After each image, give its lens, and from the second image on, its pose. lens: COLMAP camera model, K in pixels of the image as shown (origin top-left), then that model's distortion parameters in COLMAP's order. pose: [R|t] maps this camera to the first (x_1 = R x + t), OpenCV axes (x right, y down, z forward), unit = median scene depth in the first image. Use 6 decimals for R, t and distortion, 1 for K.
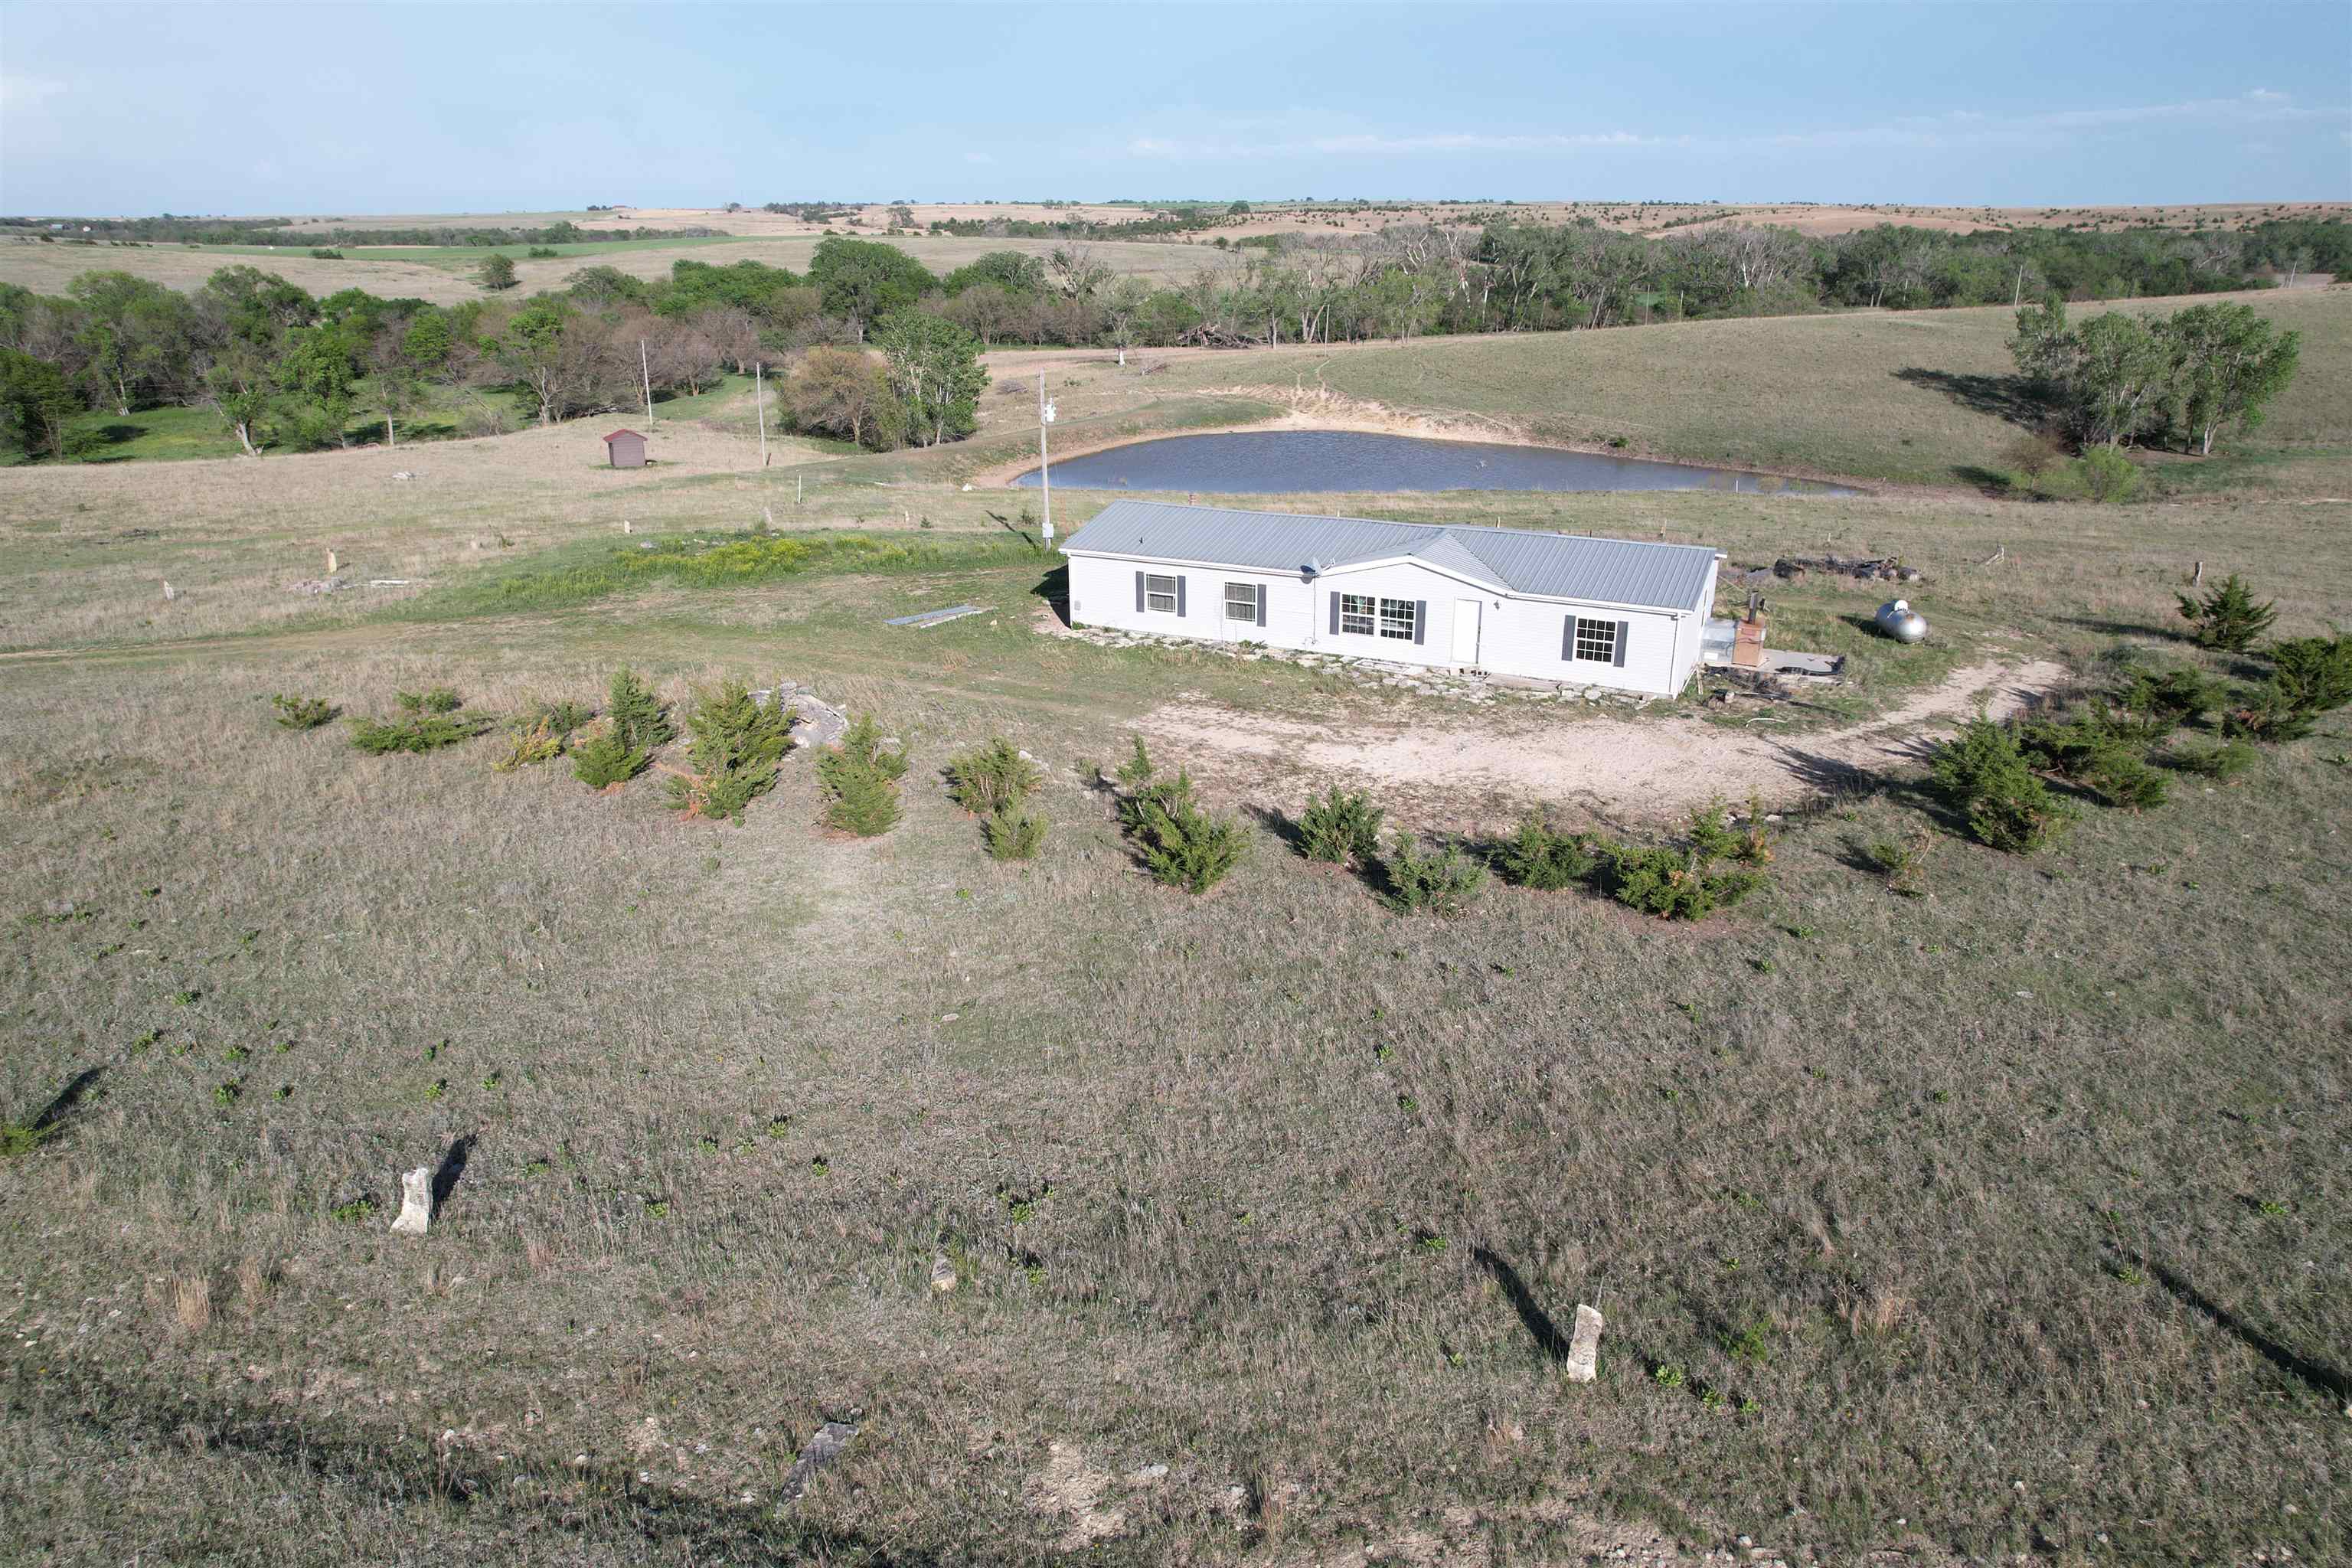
lens RADIAL K [[1479.4, 0, 1150.9], [0, 1479.4, 791.1], [0, 0, 1]] dist [-0.069233, 0.057024]
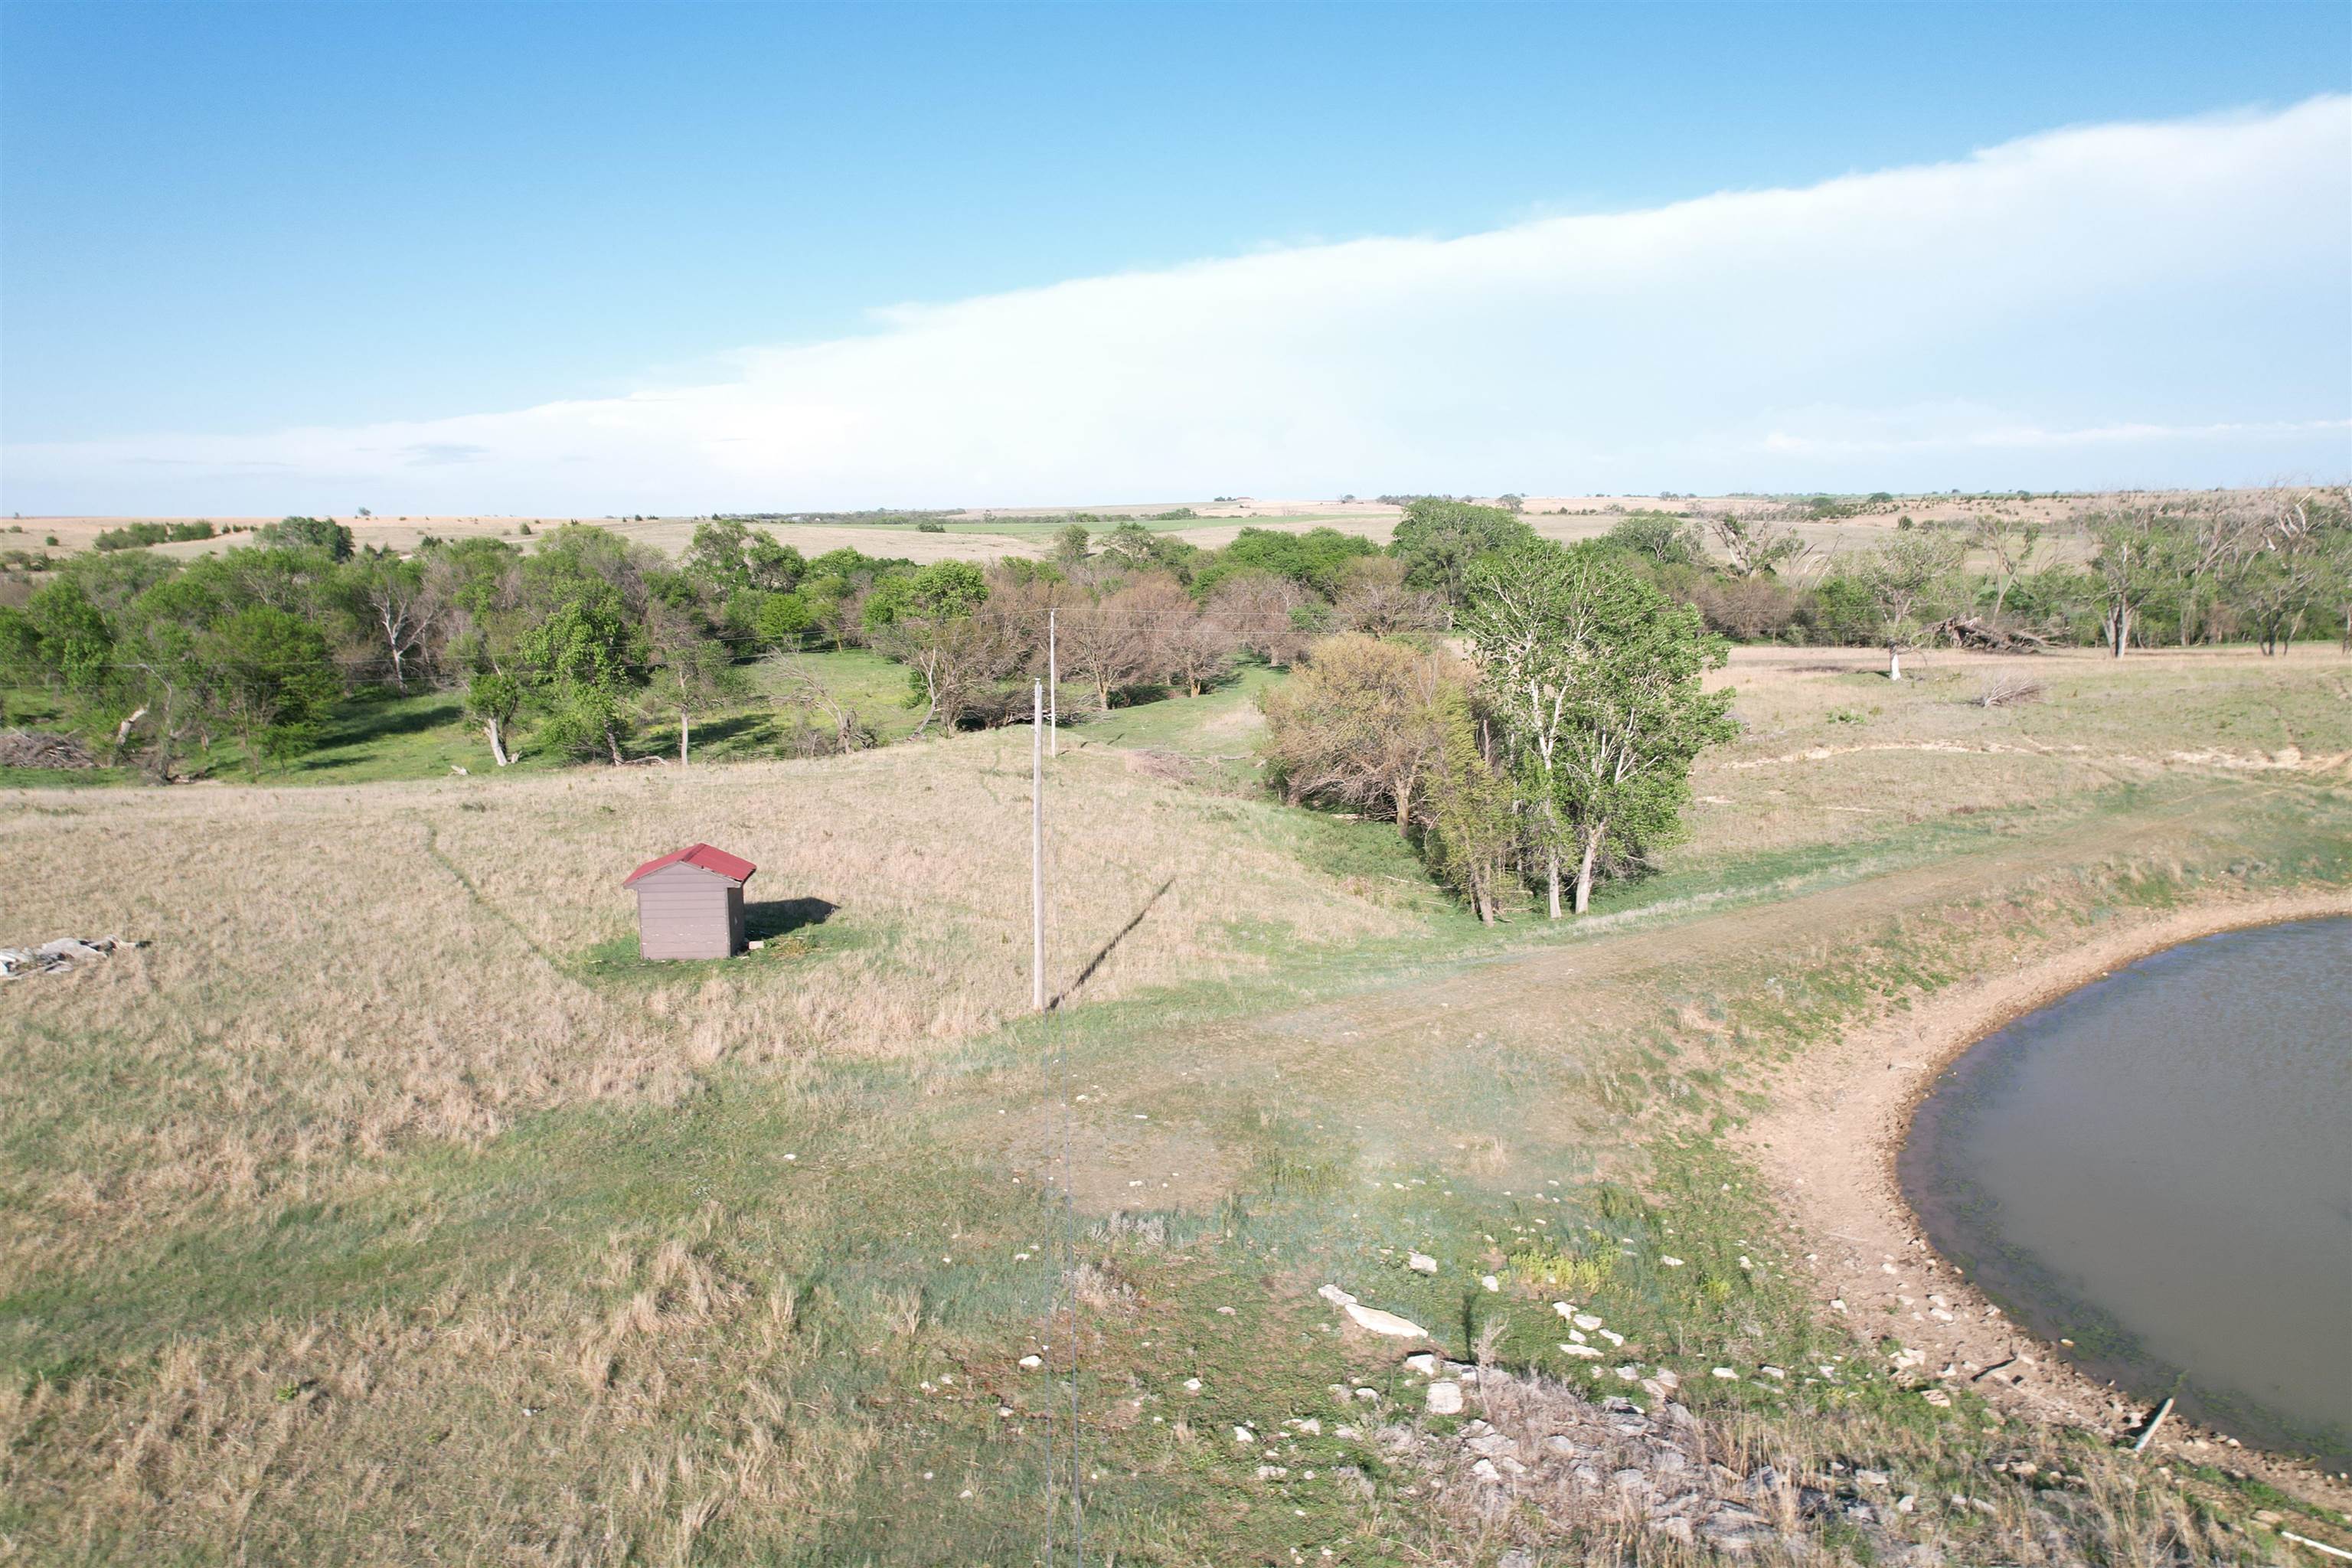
lens RADIAL K [[1479.4, 0, 1150.9], [0, 1479.4, 791.1], [0, 0, 1]] dist [-0.069233, 0.057024]
pose [[0.923729, 0.062113, -0.377978, -0.049389], [-0.131230, 0.978366, -0.159933, -0.085354], [0.359866, 0.197336, 0.911896, 0.279099]]
